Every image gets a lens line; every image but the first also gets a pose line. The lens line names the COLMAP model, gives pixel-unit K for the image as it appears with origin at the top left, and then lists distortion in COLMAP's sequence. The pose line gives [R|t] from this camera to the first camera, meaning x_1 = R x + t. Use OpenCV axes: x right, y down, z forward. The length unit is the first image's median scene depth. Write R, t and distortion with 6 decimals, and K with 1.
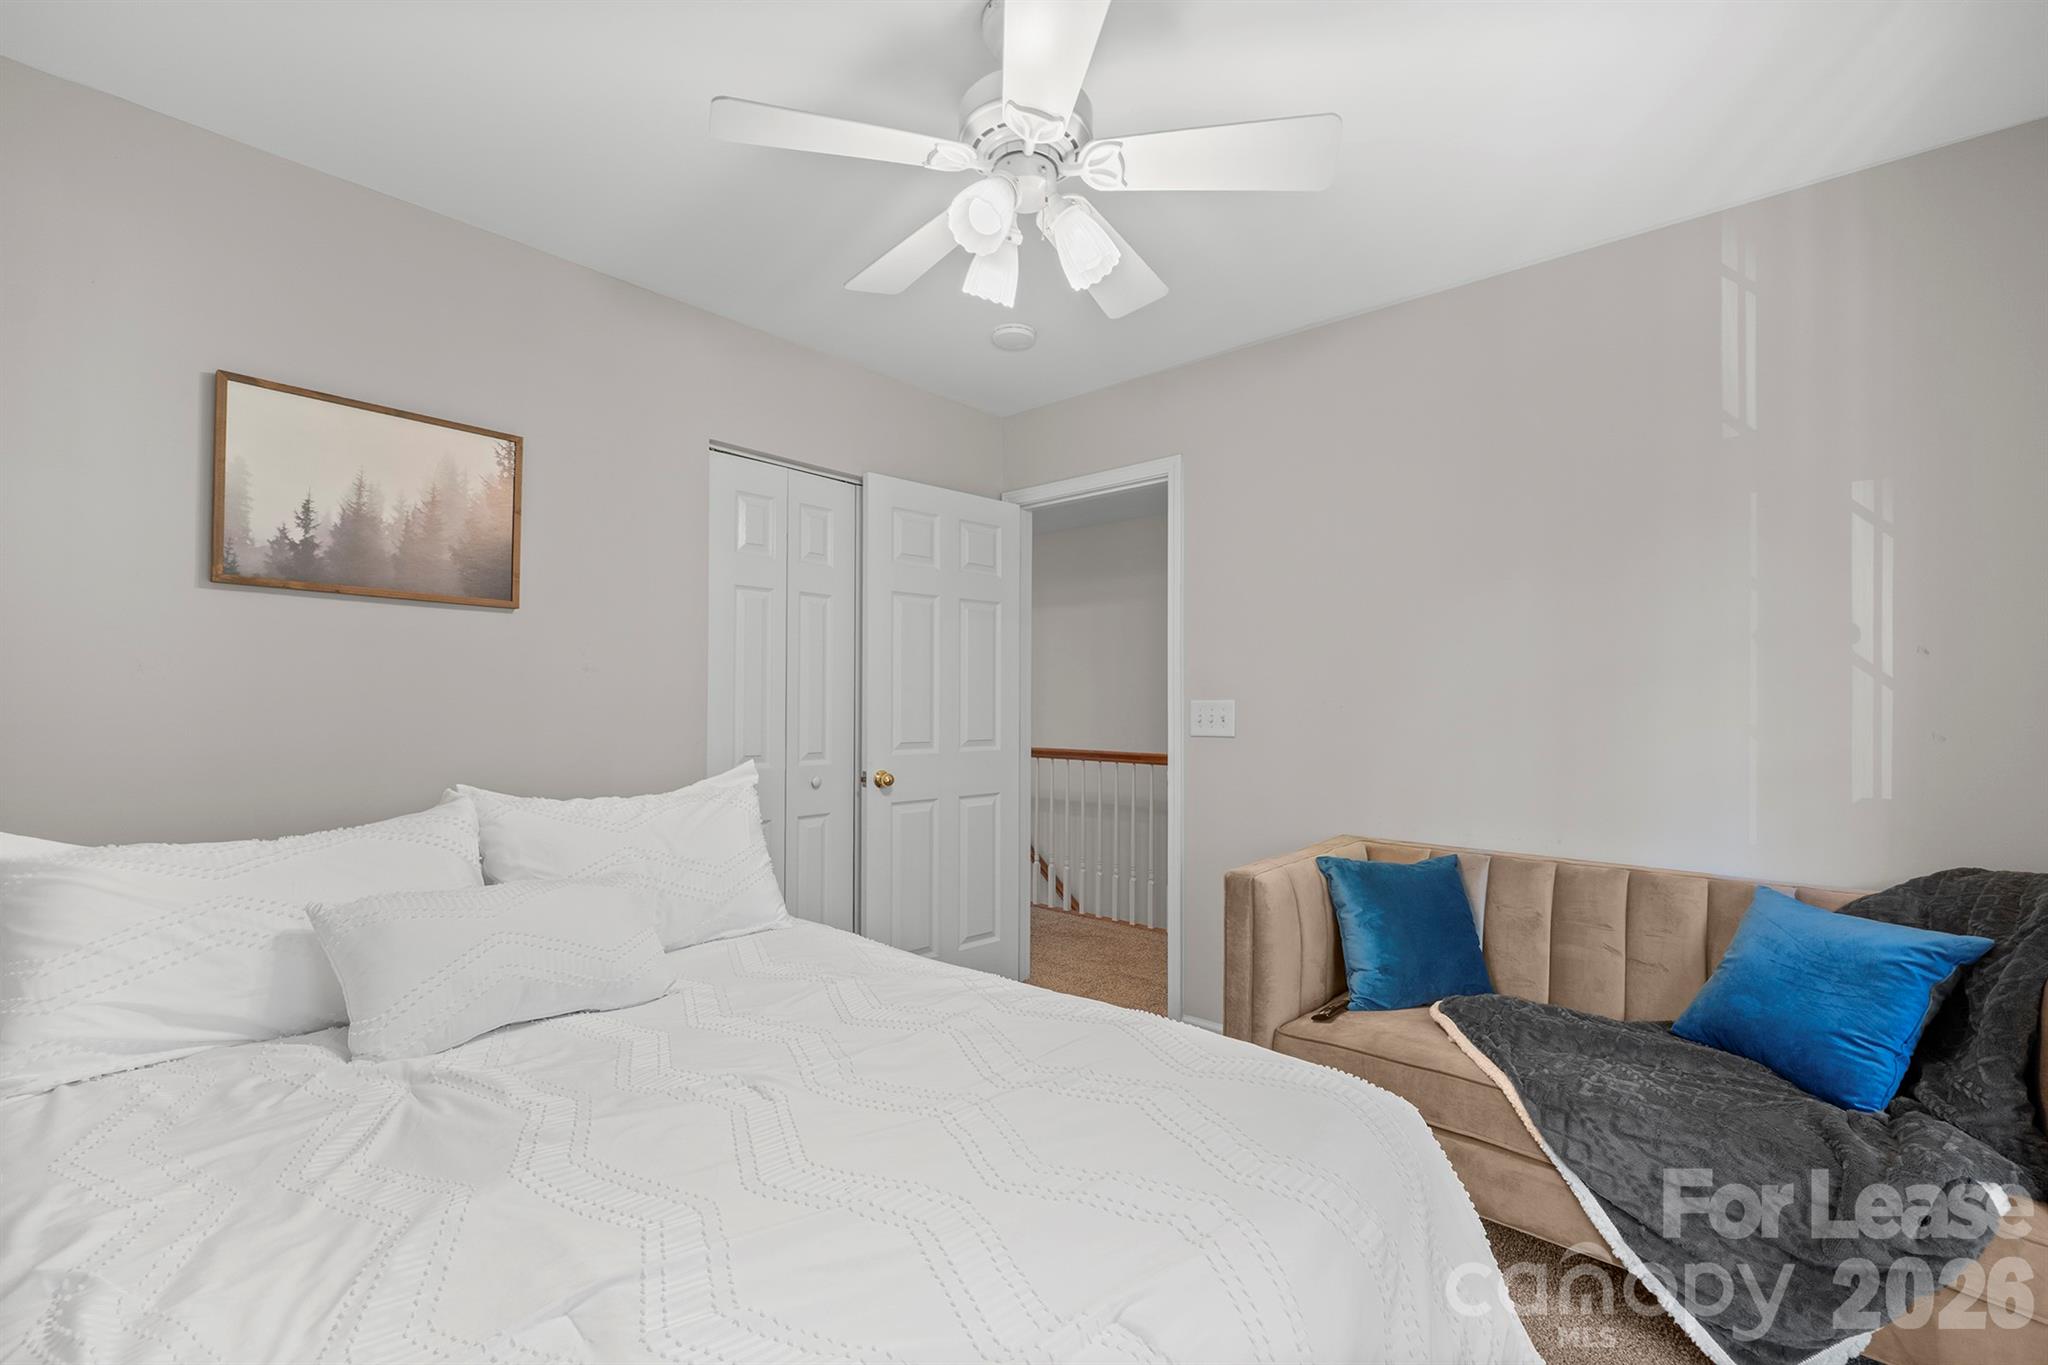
lens RADIAL K [[870.5, 0, 1016.4], [0, 870.5, 694.8], [0, 0, 1]] dist [-0.007620, -0.000516]
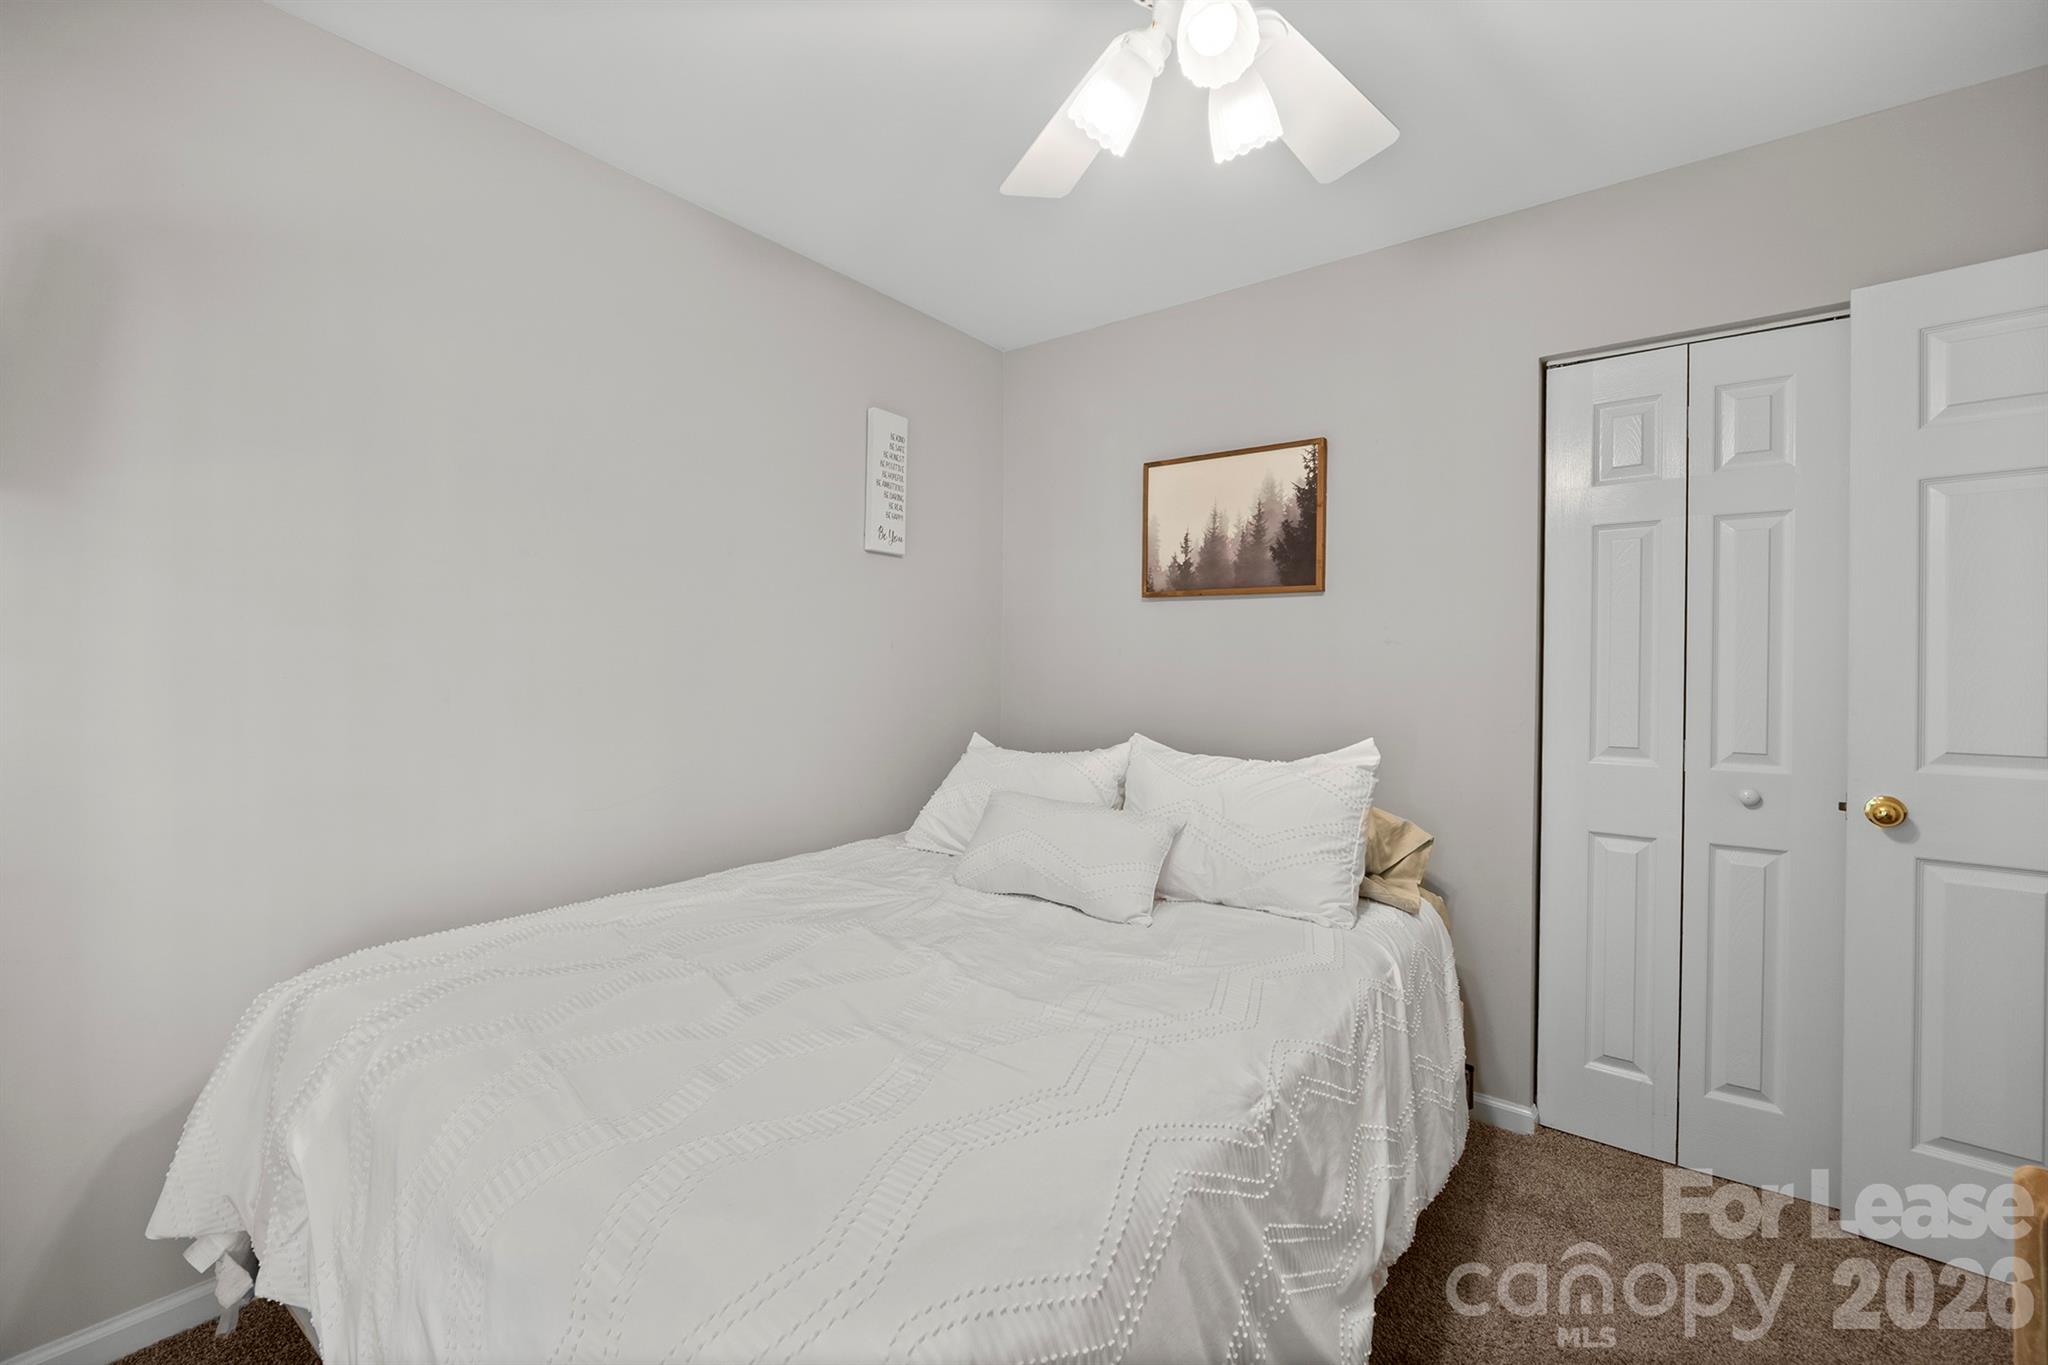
lens RADIAL K [[875.2, 0, 1024.0], [0, 875.2, 682.5], [0, 0, 1]] dist [-0.000160, 0.000003]
pose [[0.077972, 0.008082, -0.996923, 0.590610], [0.000200, 0.999967, 0.008122, 0.010317], [0.996956, -0.000833, 0.077967, 0.594181]]
